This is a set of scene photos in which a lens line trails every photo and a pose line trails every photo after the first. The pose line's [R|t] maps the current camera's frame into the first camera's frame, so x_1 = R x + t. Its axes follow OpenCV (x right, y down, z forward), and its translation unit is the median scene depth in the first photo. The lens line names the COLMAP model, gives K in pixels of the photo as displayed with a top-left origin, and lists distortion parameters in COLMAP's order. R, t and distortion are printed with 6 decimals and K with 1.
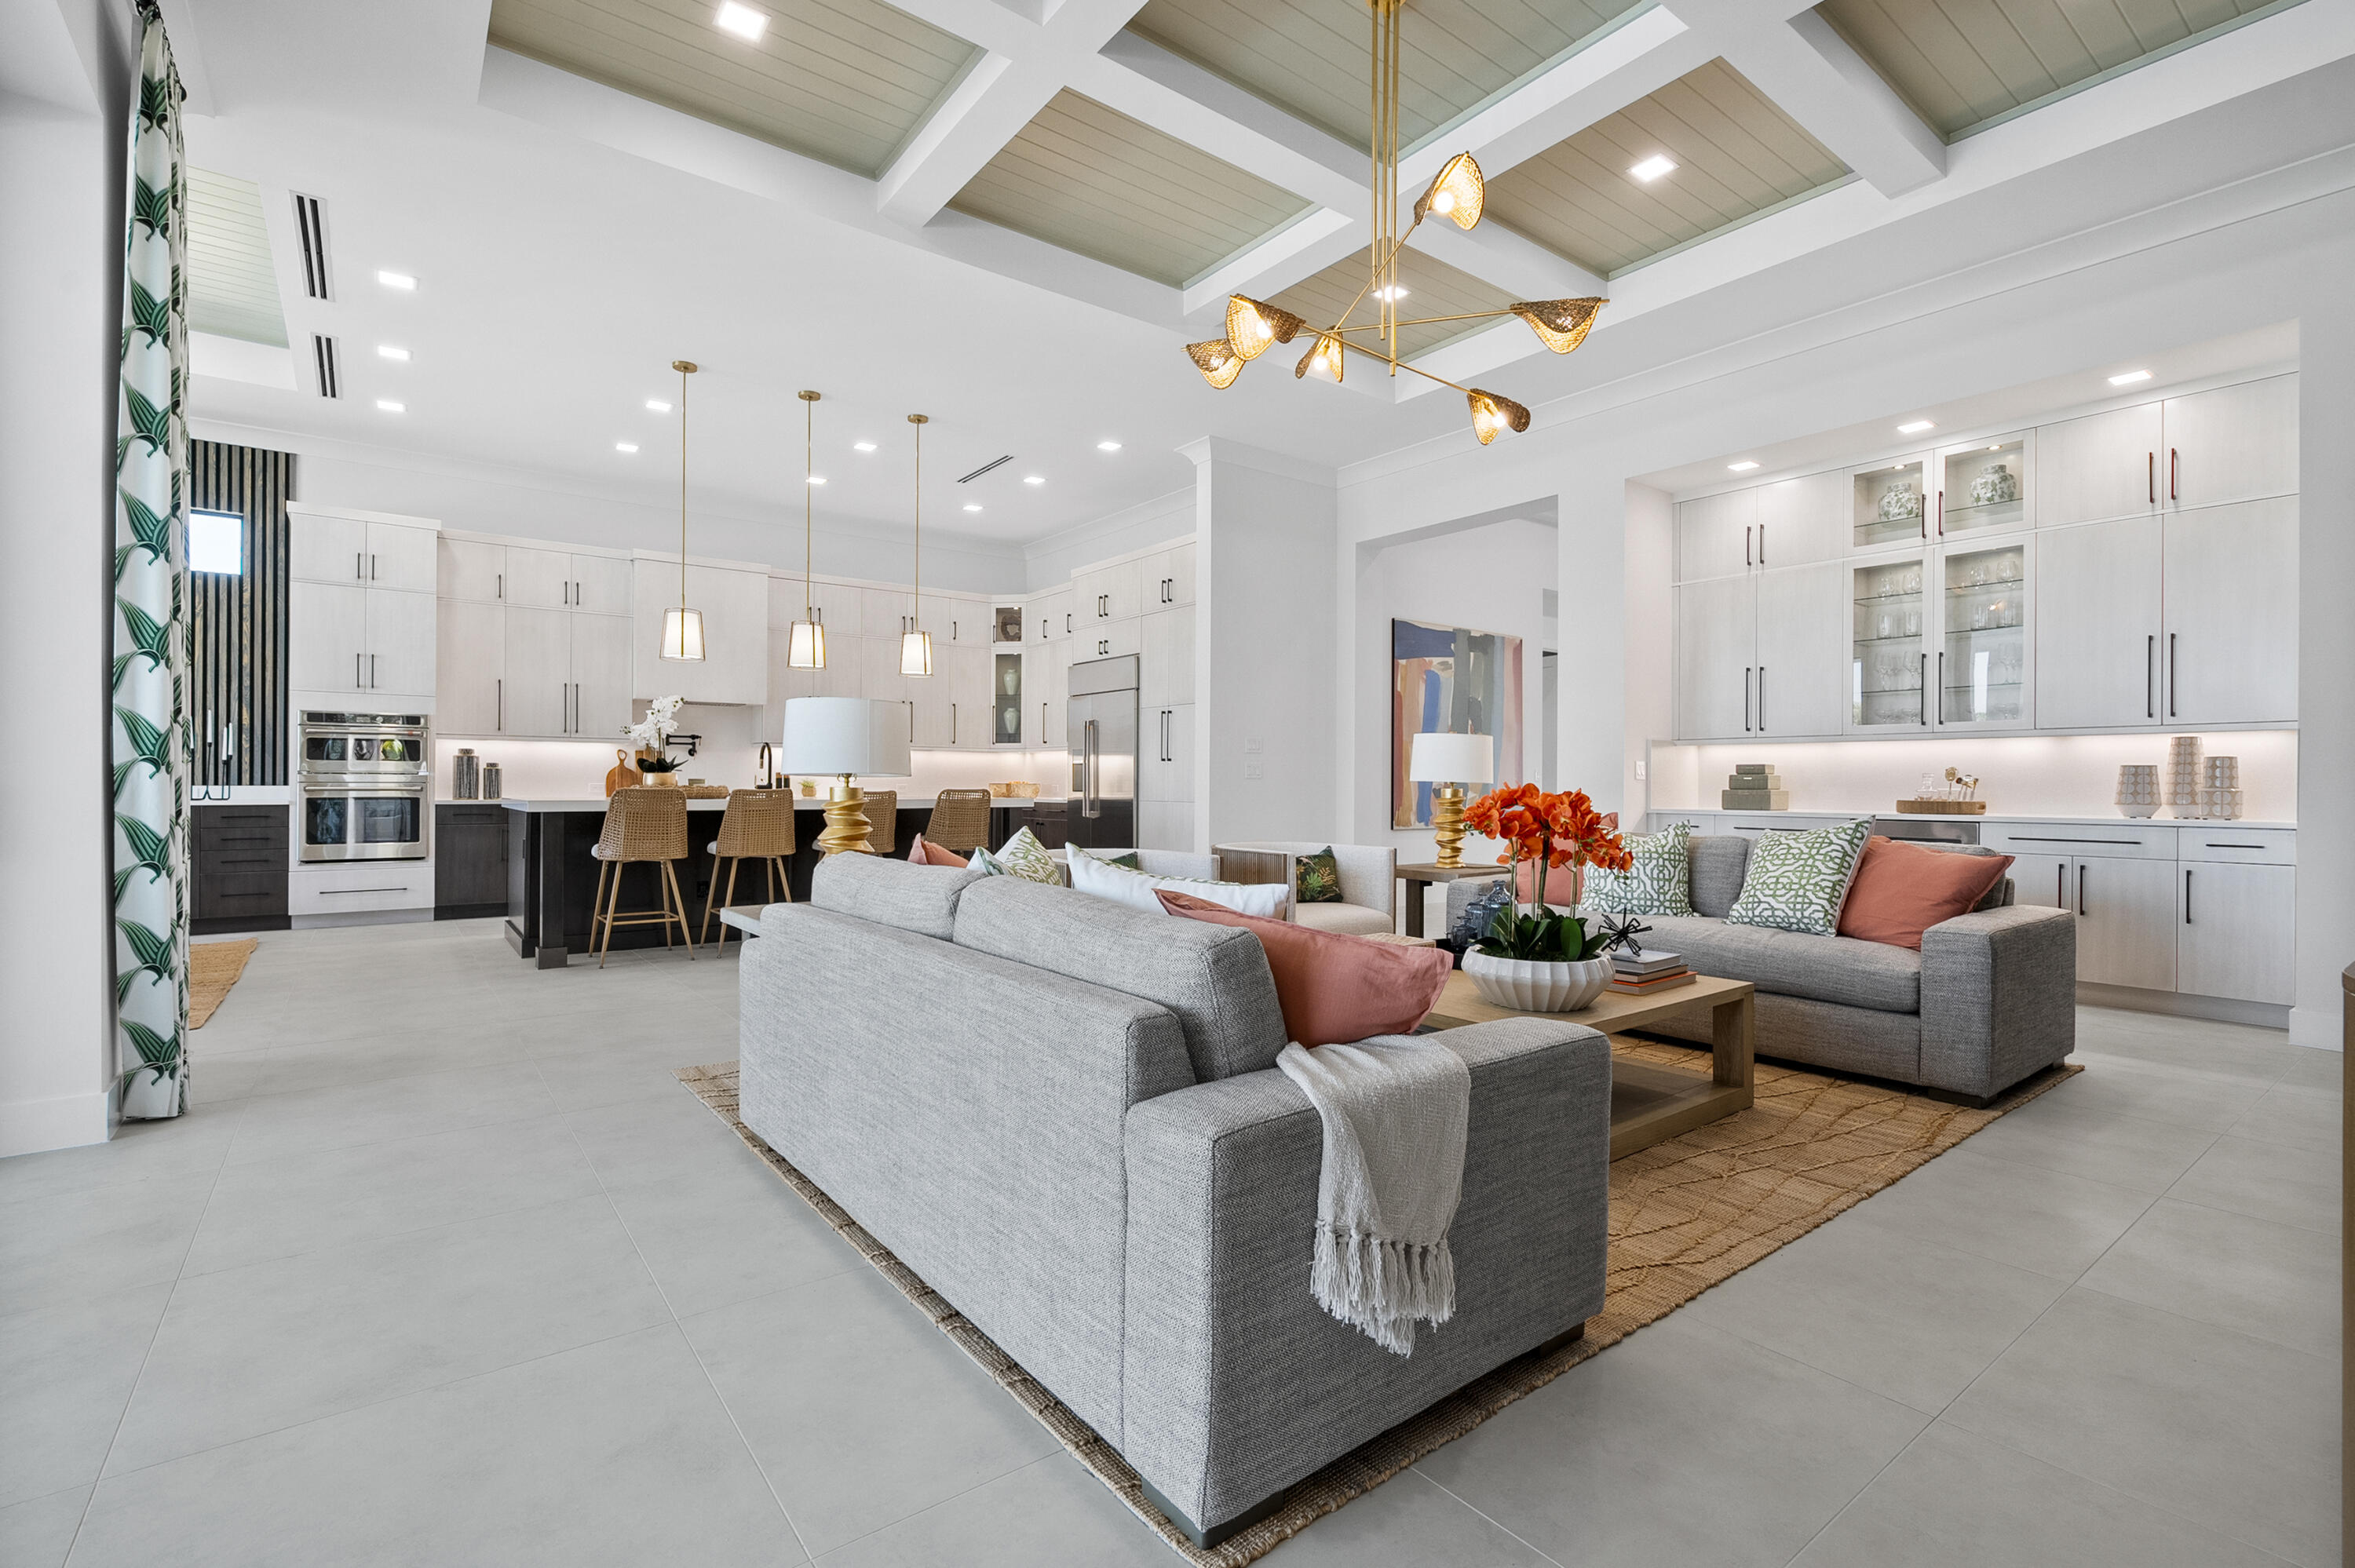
lens RADIAL K [[1065.1, 0, 1175.5], [0, 1065.1, 781.4], [0, 0, 1]] dist [-0.000667, 0.000308]
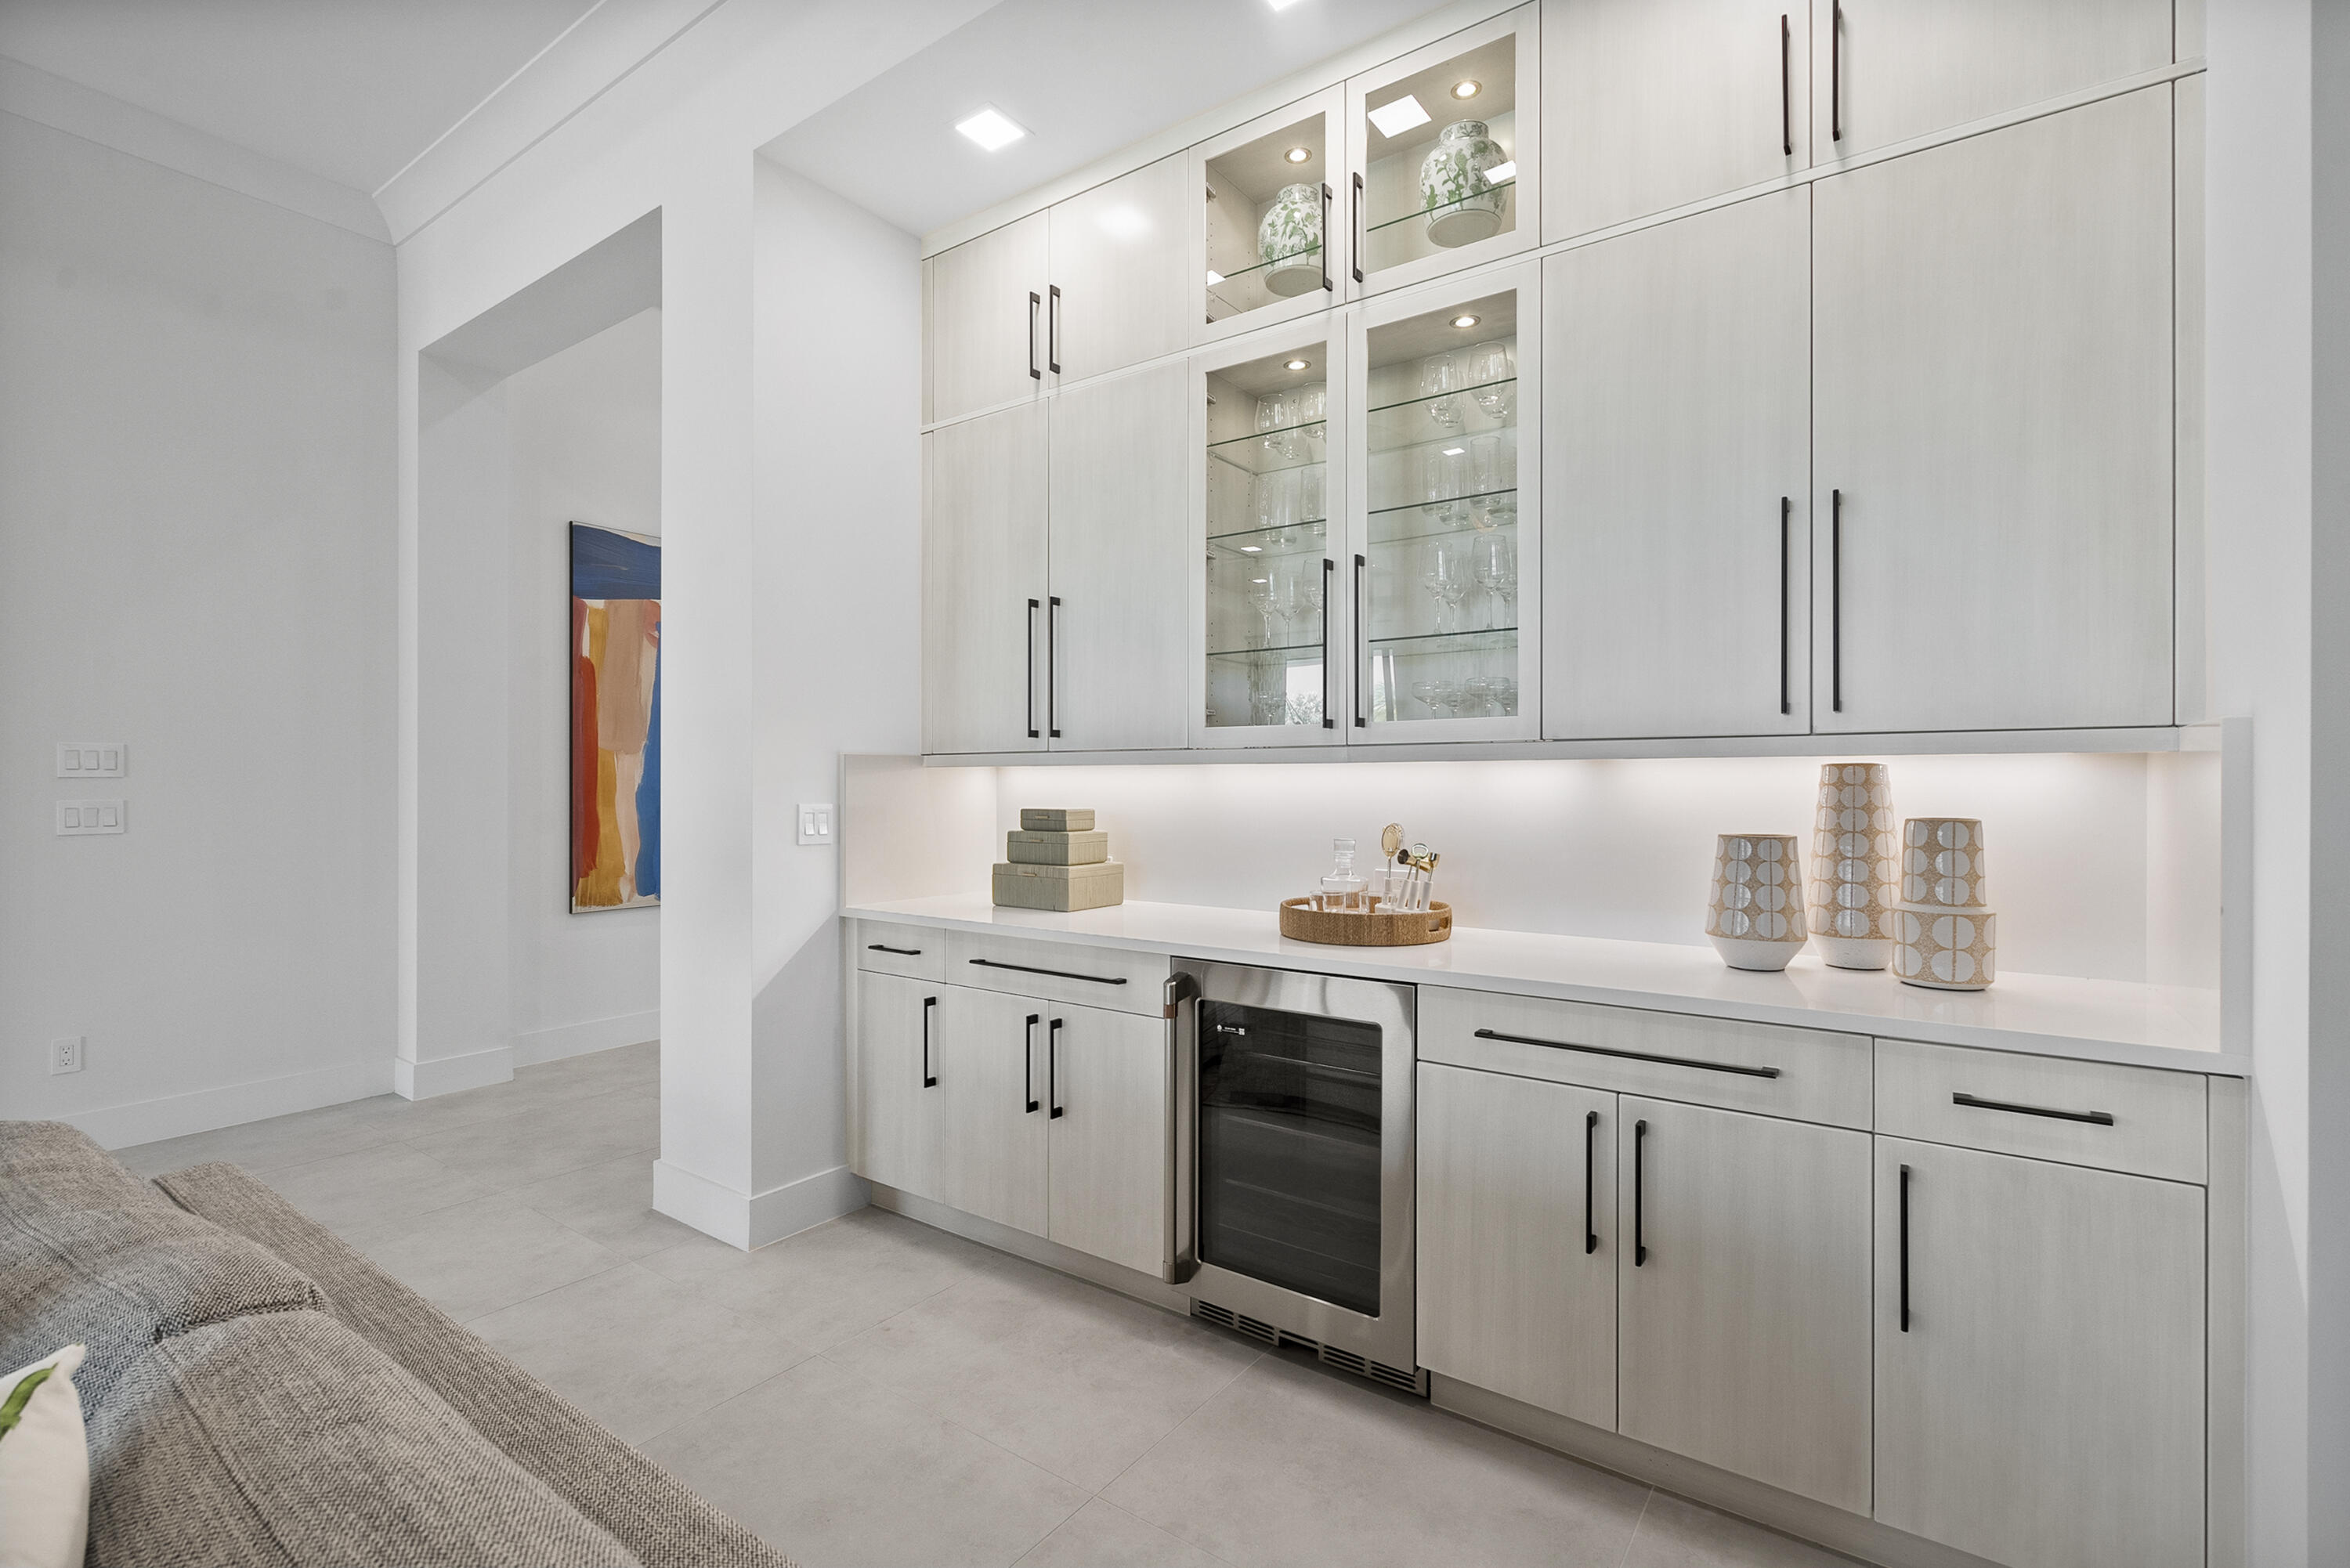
lens RADIAL K [[1070.8, 0, 1177.6], [0, 1070.8, 780.0], [0, 0, 1]] dist [-0.002619, 0.000782]
pose [[0.953774, -0.004419, 0.300493, 0.416715], [0.004296, 0.999990, 0.001072, -0.026515], [-0.300495, 0.000268, 0.953783, 0.492492]]
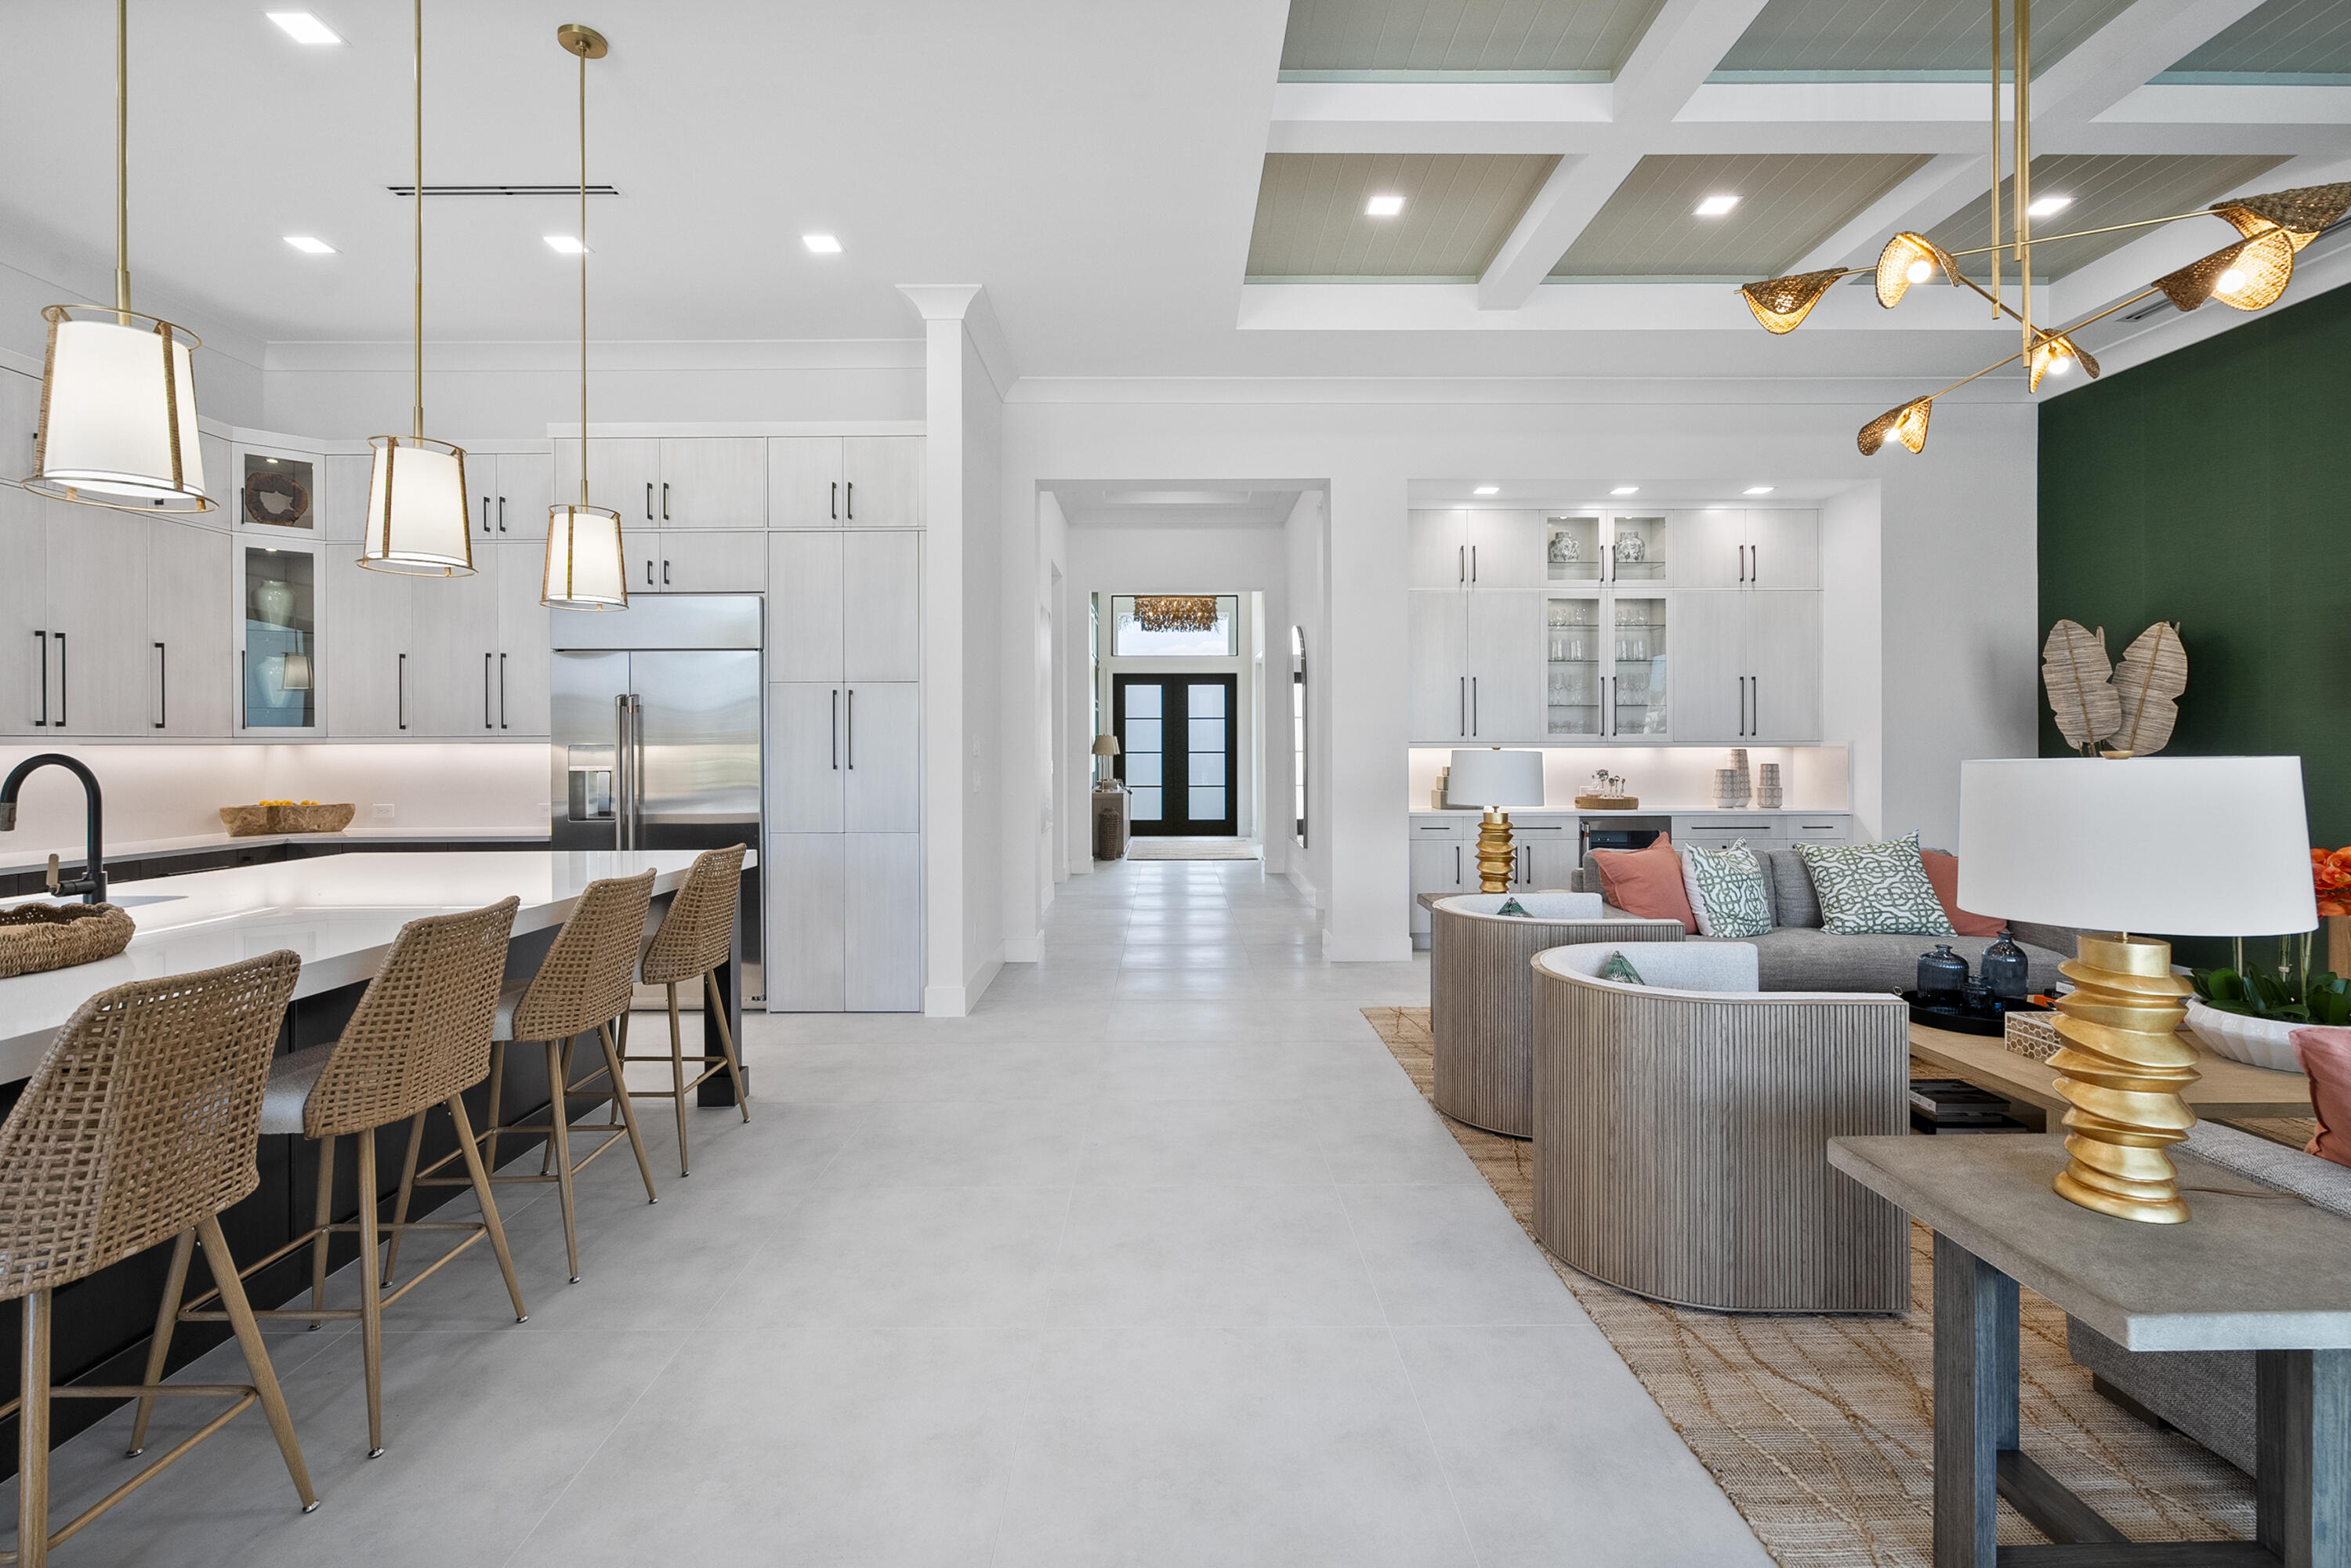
lens RADIAL K [[1082.7, 0, 1172.3], [0, 1082.7, 745.6], [0, 0, 1]] dist [-0.001909, 0.000489]
pose [[0.601276, -0.007656, 0.799005, -0.464155], [0.005074, 0.999971, 0.005763, -0.041428], [-0.799026, 0.000589, 0.601297, 0.525805]]
